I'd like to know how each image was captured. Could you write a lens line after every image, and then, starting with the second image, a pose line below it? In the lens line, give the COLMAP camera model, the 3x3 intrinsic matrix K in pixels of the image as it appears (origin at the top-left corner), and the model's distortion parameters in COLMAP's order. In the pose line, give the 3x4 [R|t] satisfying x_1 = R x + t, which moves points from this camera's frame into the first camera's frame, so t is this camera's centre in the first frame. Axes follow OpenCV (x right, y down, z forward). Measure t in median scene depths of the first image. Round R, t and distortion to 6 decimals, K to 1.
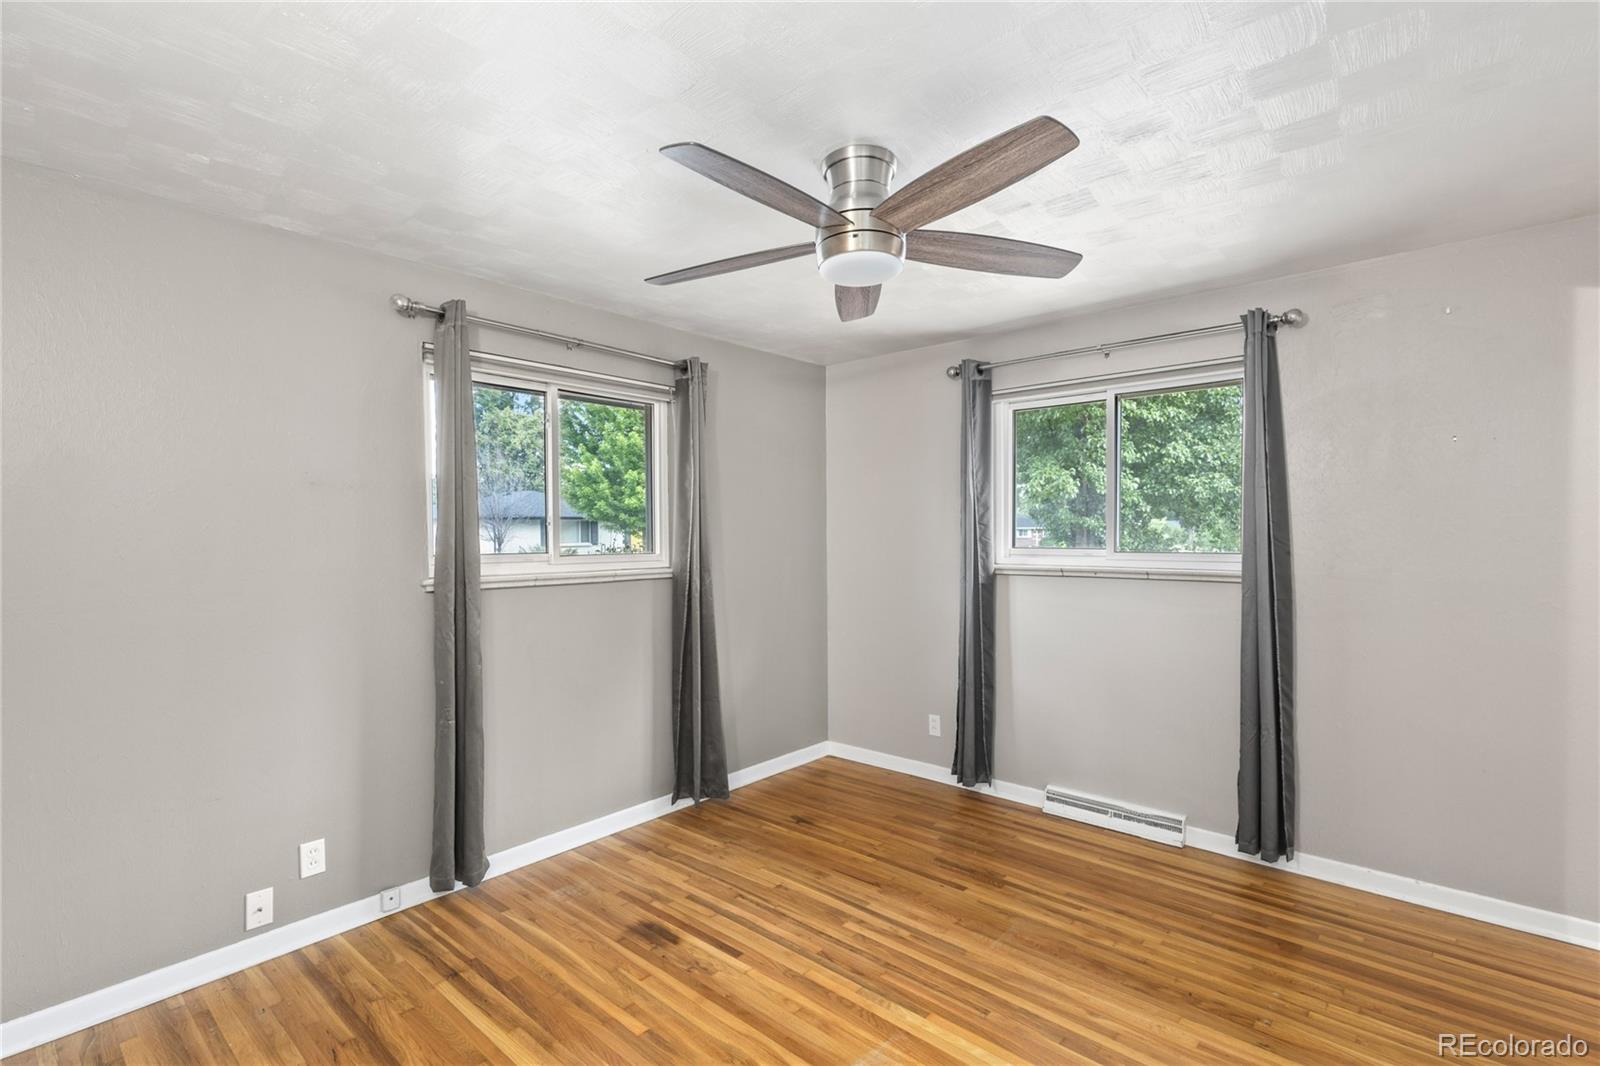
lens RADIAL K [[741.7, 0, 801.8], [0, 741.7, 546.4], [0, 0, 1]] dist [0.009864, -0.002265]
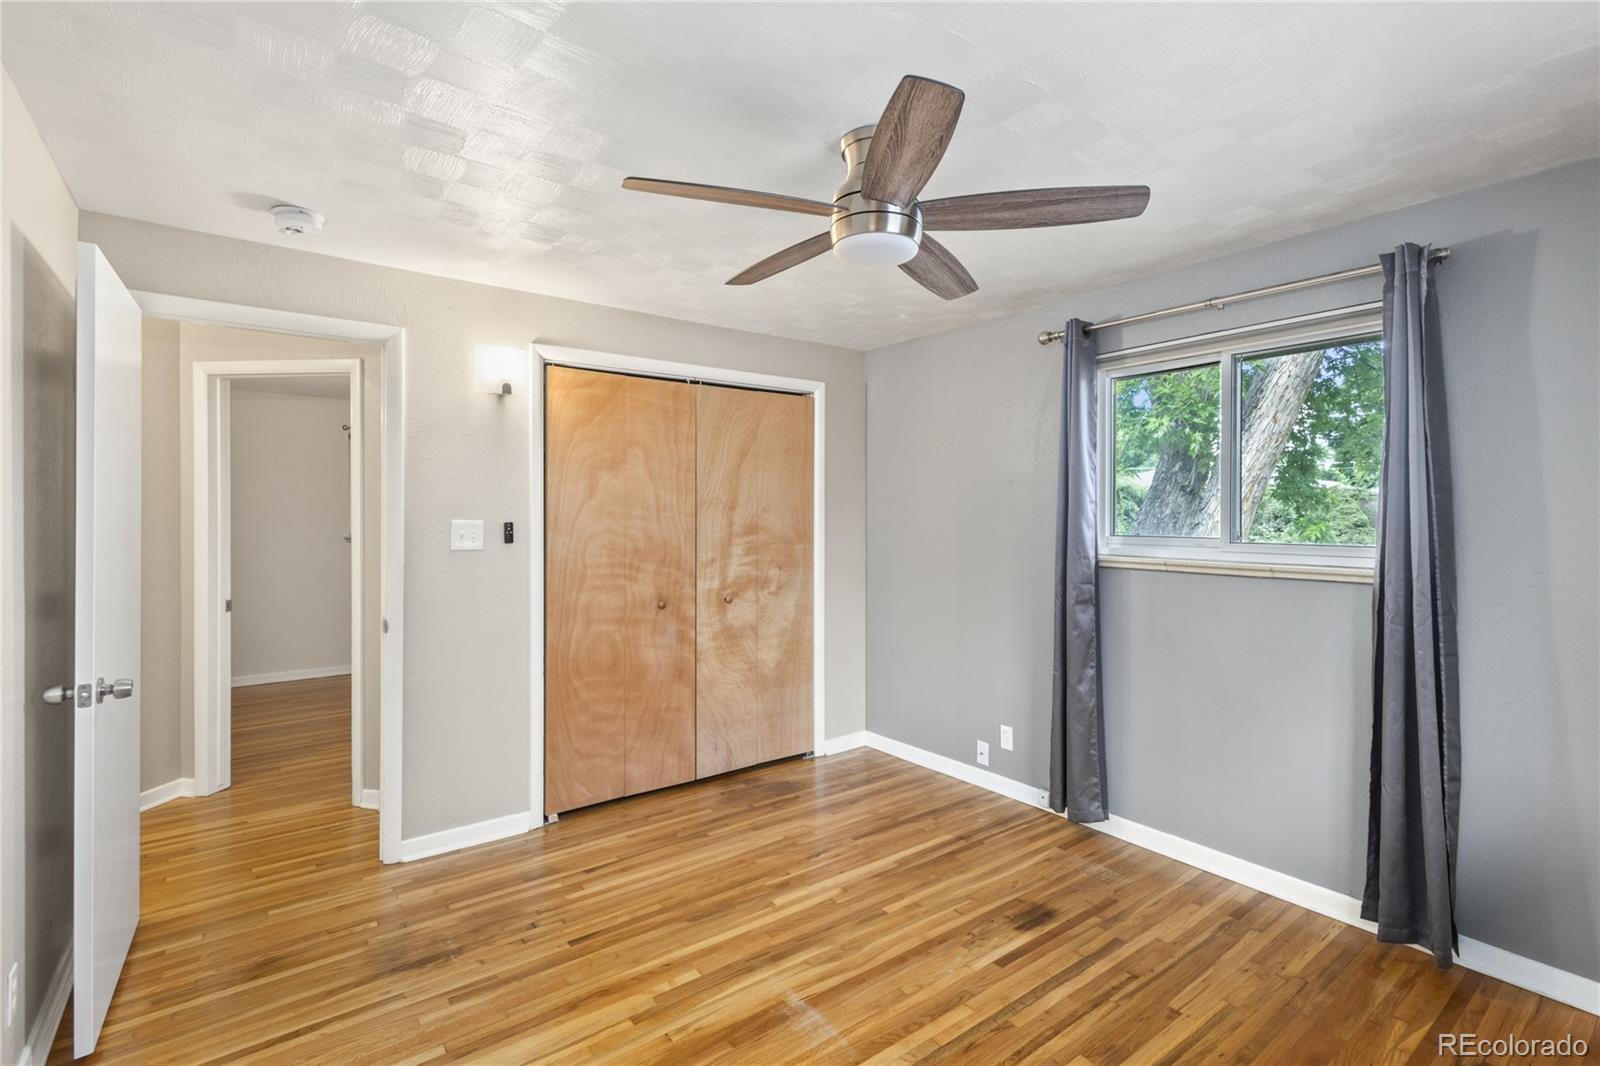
lens RADIAL K [[741.7, 0, 800.7], [0, 741.7, 517.6], [0, 0, 1]] dist [0.009864, -0.002265]
pose [[-0.207223, 0.005665, -0.978277, 0.851937], [-0.020885, 0.999730, 0.010214, -0.020629], [0.978071, 0.022548, -0.207049, 0.898643]]
